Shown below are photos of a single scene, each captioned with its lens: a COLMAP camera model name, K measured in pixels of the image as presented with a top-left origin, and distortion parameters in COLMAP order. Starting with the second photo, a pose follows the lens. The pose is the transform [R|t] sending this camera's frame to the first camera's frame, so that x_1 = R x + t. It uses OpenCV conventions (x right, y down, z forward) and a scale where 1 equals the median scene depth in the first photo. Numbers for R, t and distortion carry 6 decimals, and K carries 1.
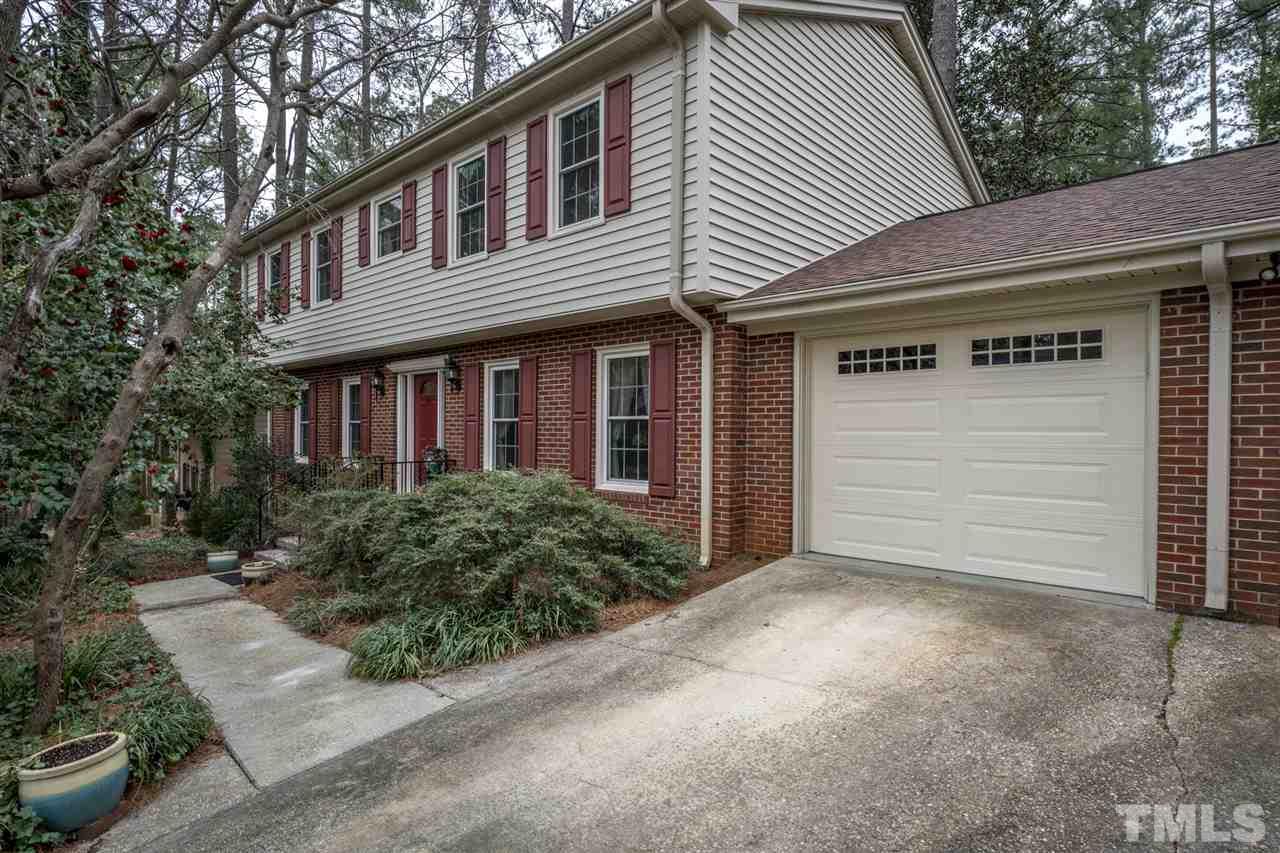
lens RADIAL K [[675.7, 0, 640.9], [0, 675.7, 430.6], [0, 0, 1]] dist [0.003304, -0.000011]
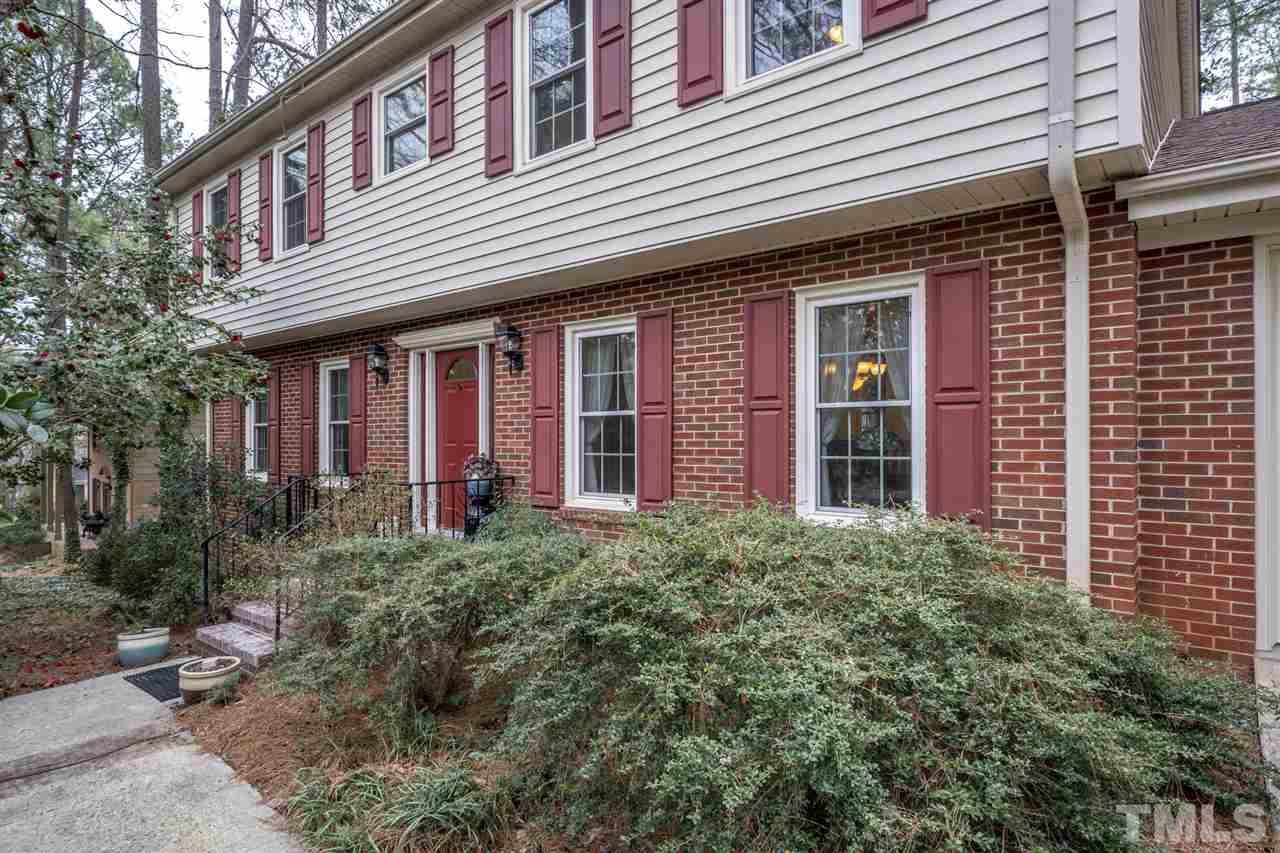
lens RADIAL K [[700.9, 0, 641.0], [0, 700.9, 428.7], [0, 0, 1]] dist [-0.000212, -0.000768]
pose [[0.997818, -0.008069, 0.065532, -0.203942], [0.008807, 0.999901, -0.010973, 0.005797], [-0.065437, 0.011526, 0.997790, 0.327598]]
